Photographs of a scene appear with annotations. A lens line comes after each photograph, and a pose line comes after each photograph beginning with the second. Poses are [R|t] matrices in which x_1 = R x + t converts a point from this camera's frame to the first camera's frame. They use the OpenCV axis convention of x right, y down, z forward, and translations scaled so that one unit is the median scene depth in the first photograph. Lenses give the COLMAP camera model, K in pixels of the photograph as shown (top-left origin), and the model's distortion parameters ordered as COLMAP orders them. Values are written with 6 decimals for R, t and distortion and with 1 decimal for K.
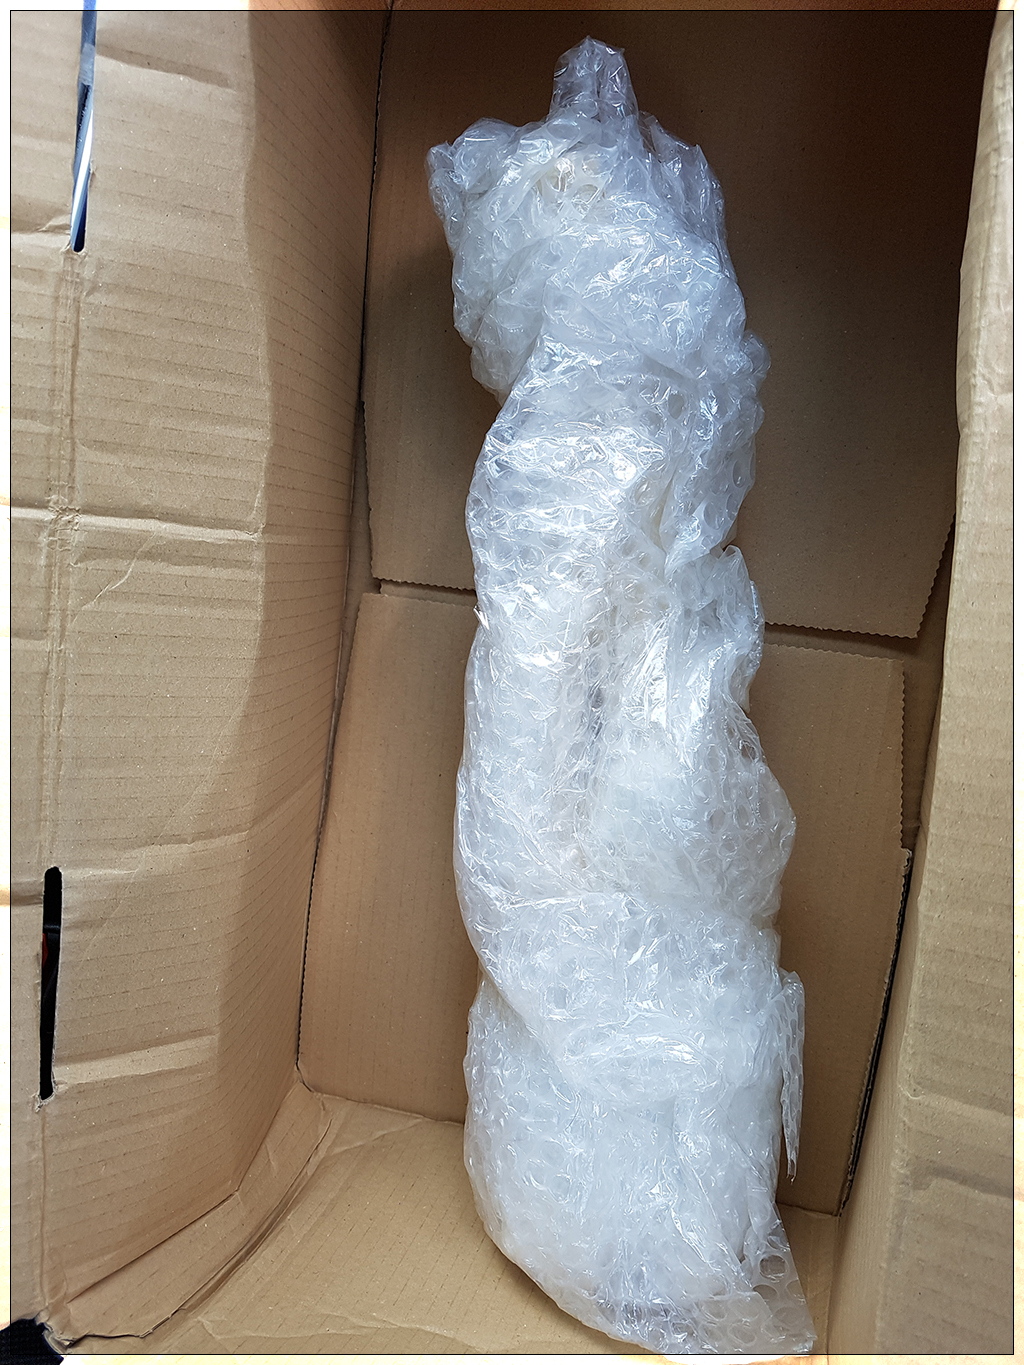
lens RADIAL K [[1032.6, 0, 523.0], [0, 1032.6, 687.3], [0, 0, 1]] dist [0.009898, -0.002231]
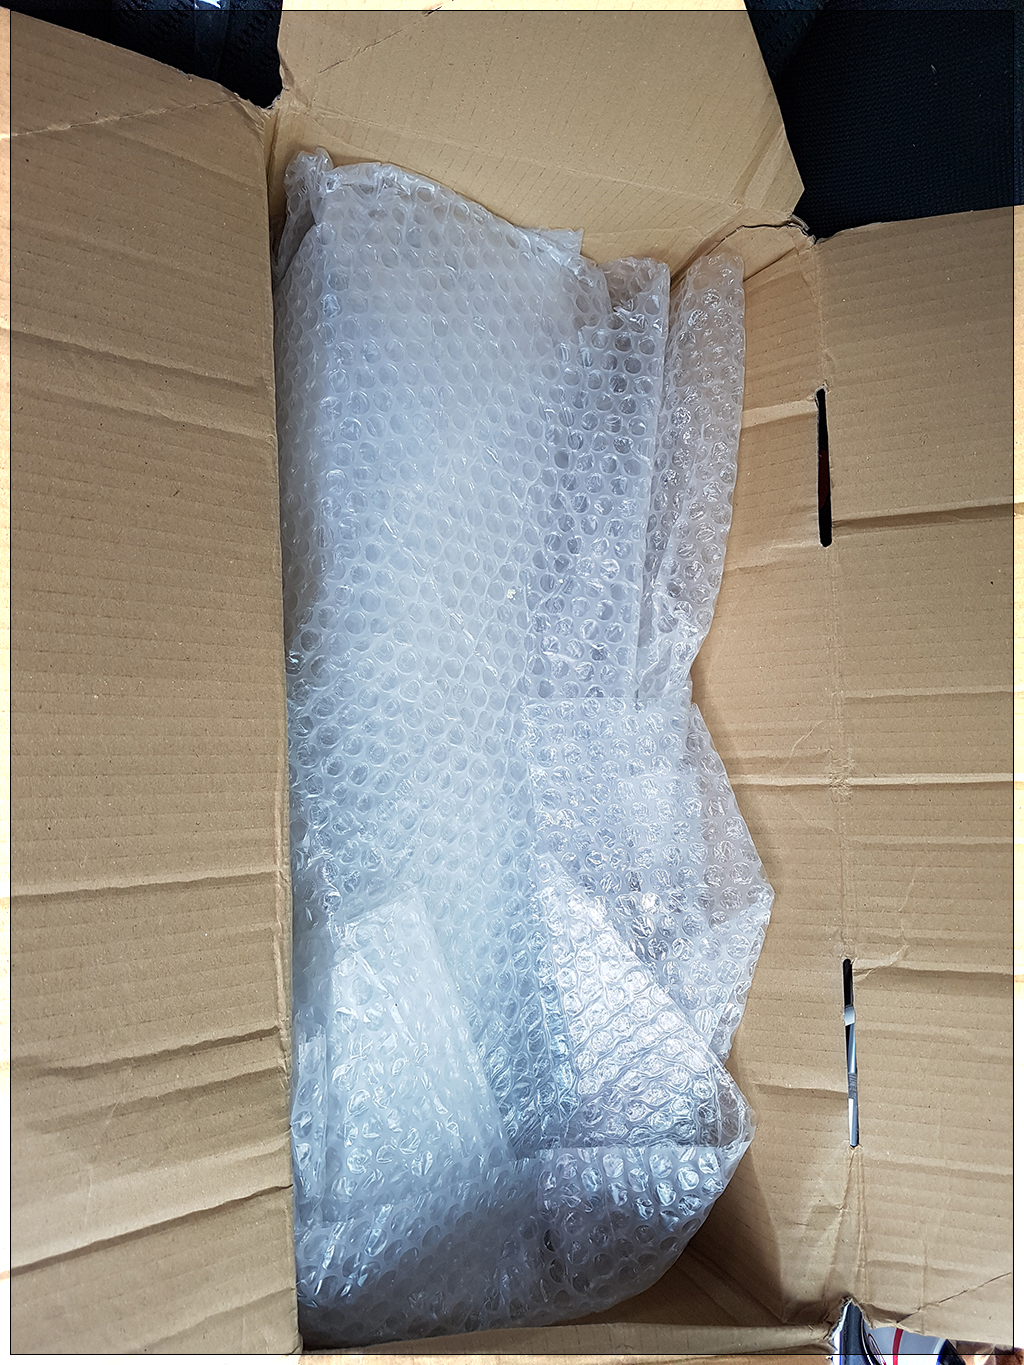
lens RADIAL K [[1032.6, 0, 519.8], [0, 1032.6, 681.7], [0, 0, 1]] dist [0.009898, -0.002231]
pose [[-0.995588, 0.071908, -0.060284, 0.073785], [-0.077301, -0.992707, 0.092501, -0.113086], [-0.053193, 0.096753, 0.993886, -0.392074]]
